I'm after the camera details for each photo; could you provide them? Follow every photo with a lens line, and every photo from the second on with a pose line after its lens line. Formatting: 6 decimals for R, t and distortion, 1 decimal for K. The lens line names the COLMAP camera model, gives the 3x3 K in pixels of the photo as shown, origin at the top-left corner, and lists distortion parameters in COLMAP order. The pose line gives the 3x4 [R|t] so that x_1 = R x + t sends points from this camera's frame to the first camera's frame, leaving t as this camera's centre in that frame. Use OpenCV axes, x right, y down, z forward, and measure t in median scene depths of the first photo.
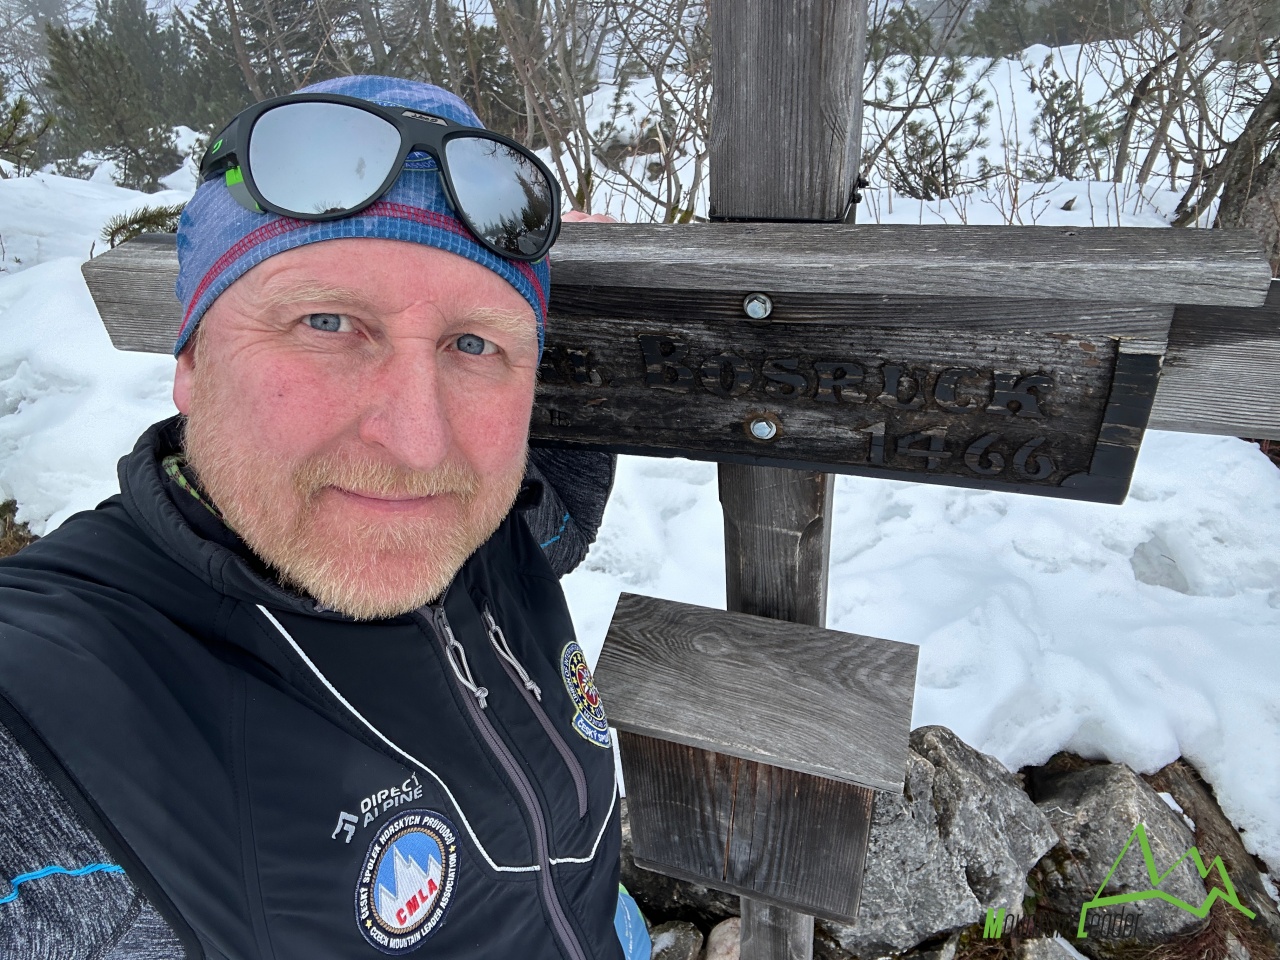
lens RADIAL K [[897.5, 0, 631.8], [0, 897.5, 488.5], [0, 0, 1]] dist [0.102231, -0.141551]
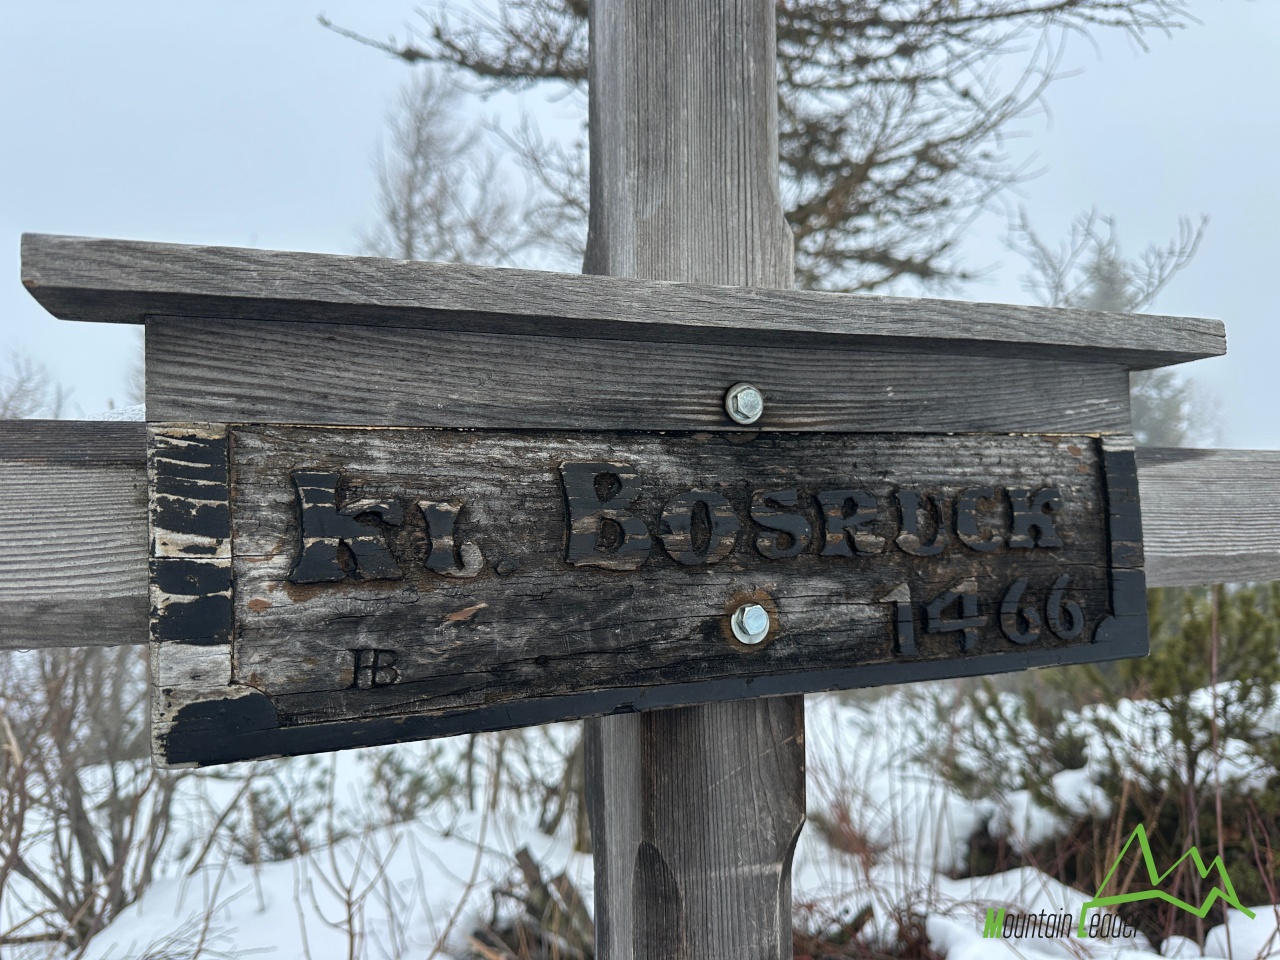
lens RADIAL K [[907.2, 0, 638.0], [0, 907.2, 478.8], [0, 0, 1]] dist [0.095413, -0.187407]
pose [[0.758418, 0.125540, 0.639564, -0.345509], [0.346242, 0.753757, -0.558540, 0.191903], [-0.552195, 0.645050, 0.528196, 0.698372]]
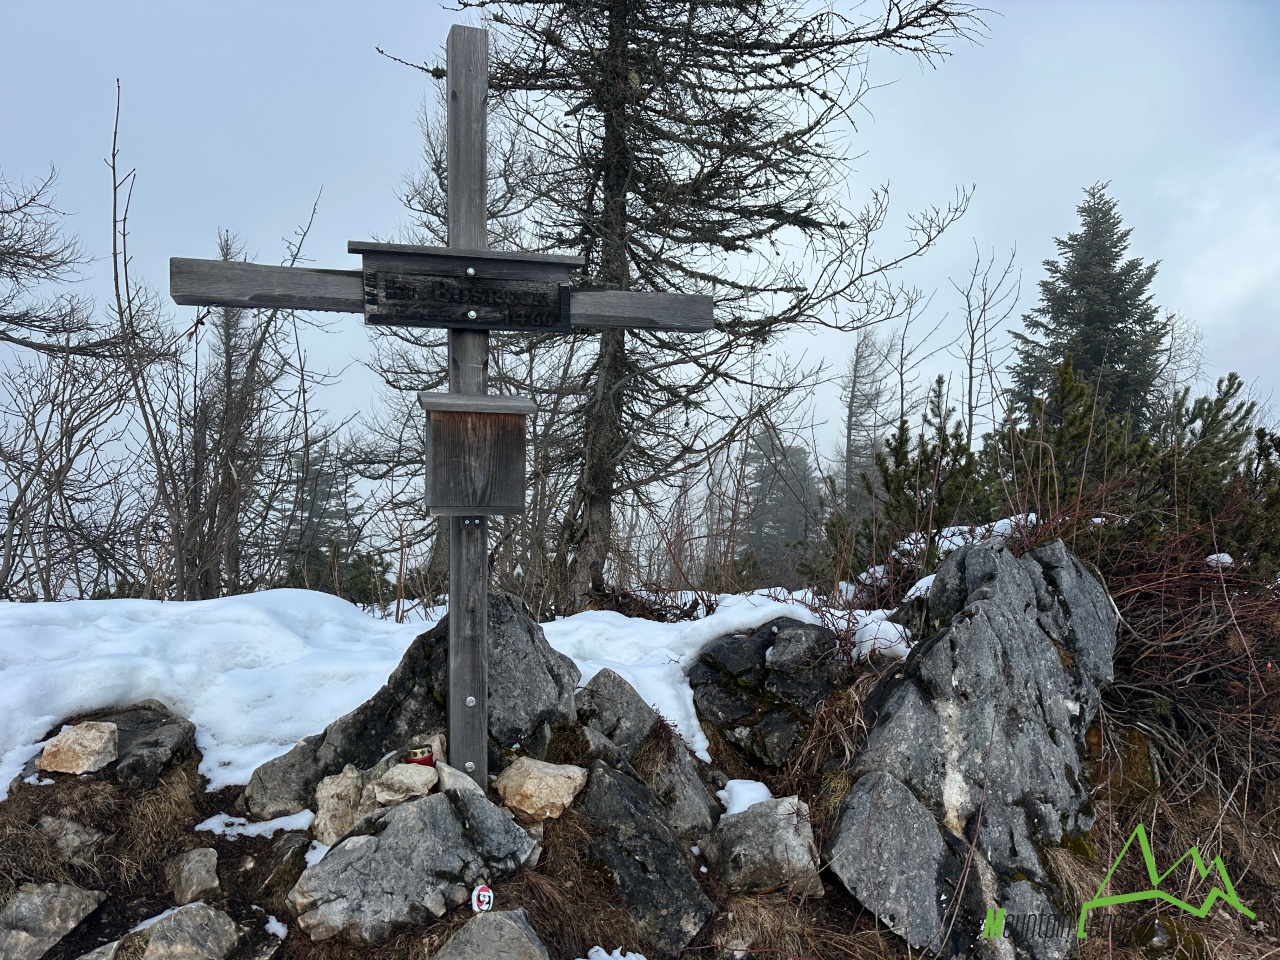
lens RADIAL K [[895.7, 0, 642.4], [0, 895.7, 481.4], [0, 0, 1]] dist [0.065829, -0.083117]
pose [[0.783739, 0.090653, 0.614439, -1.388553], [0.313809, 0.795930, -0.517705, 2.425939], [-0.535982, 0.598562, 0.595354, -0.943209]]
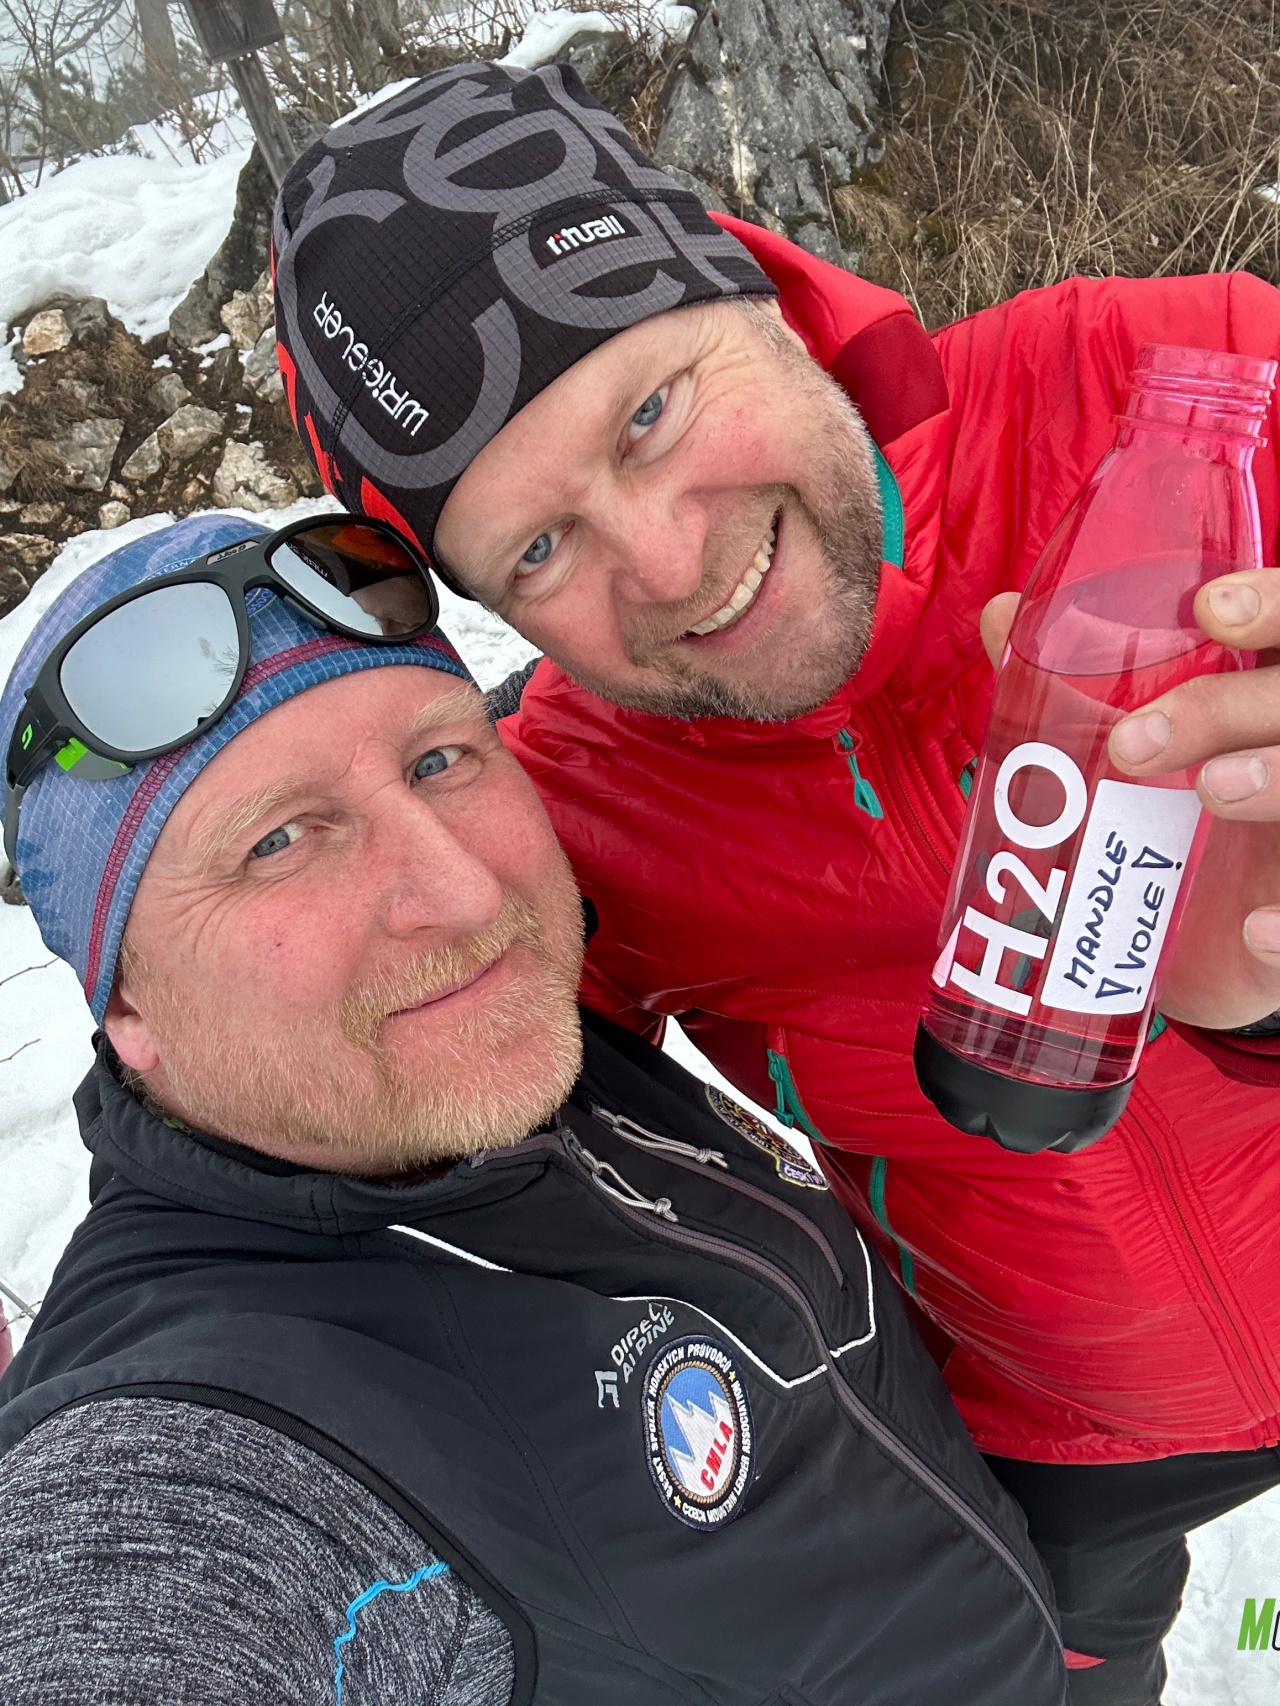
lens RADIAL K [[1532.5, 0, 629.2], [0, 1532.5, 901.3], [0, 0, 1]] dist [0.090057, -0.154506]
pose [[0.725294, -0.516312, 0.455379, -3.728287], [0.559859, 0.827294, 0.046290, 4.407848], [-0.400632, 0.221374, 0.889094, -4.606664]]
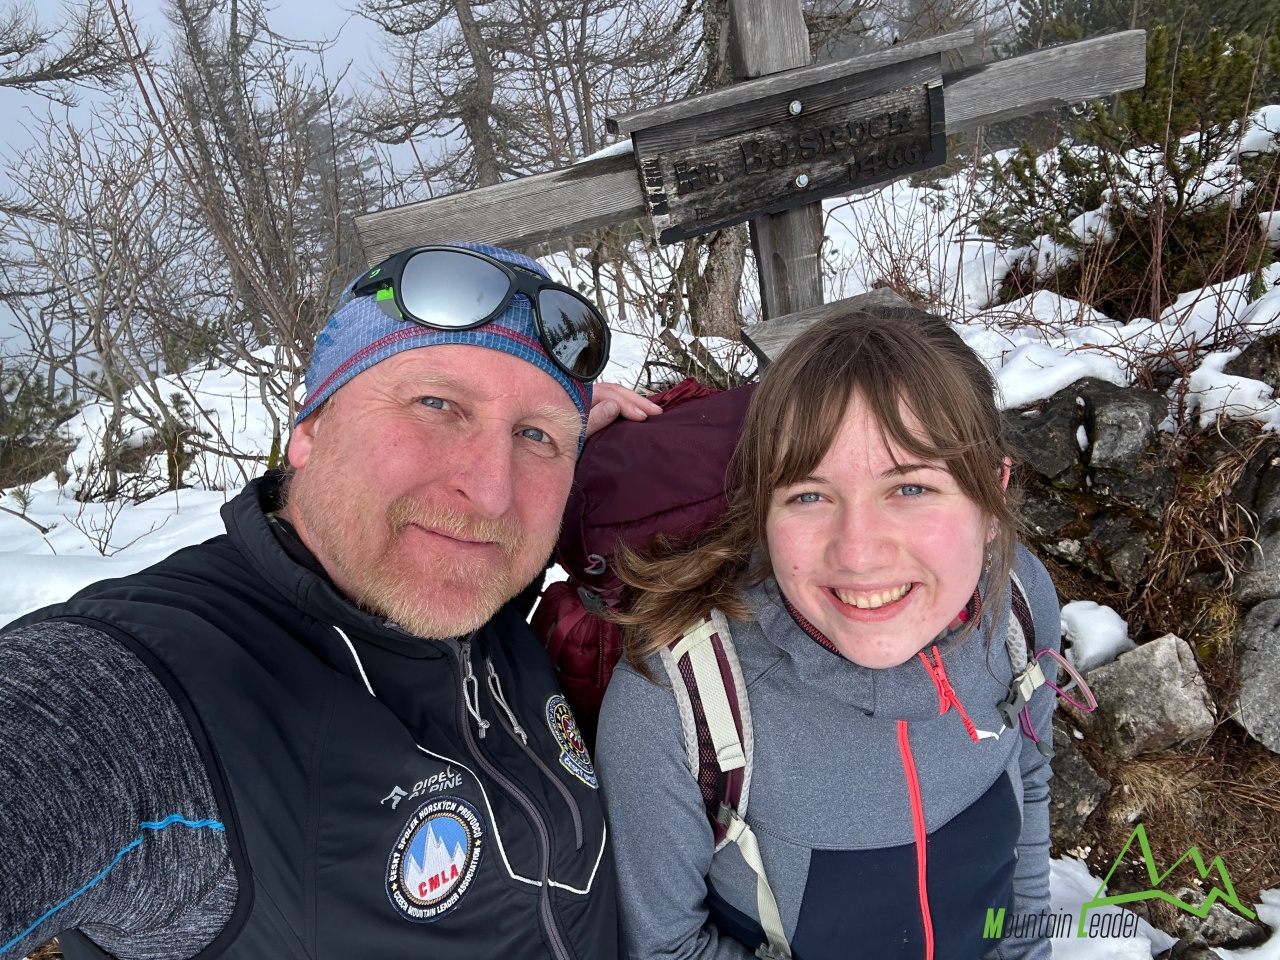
lens RADIAL K [[897.5, 0, 631.8], [0, 897.5, 488.5], [0, 0, 1]] dist [0.102231, -0.141551]
pose [[0.796268, -0.310727, 0.519043, -1.513369], [0.446233, 0.881011, -0.157148, 0.731572], [-0.408452, 0.356746, 0.840178, -0.314528]]
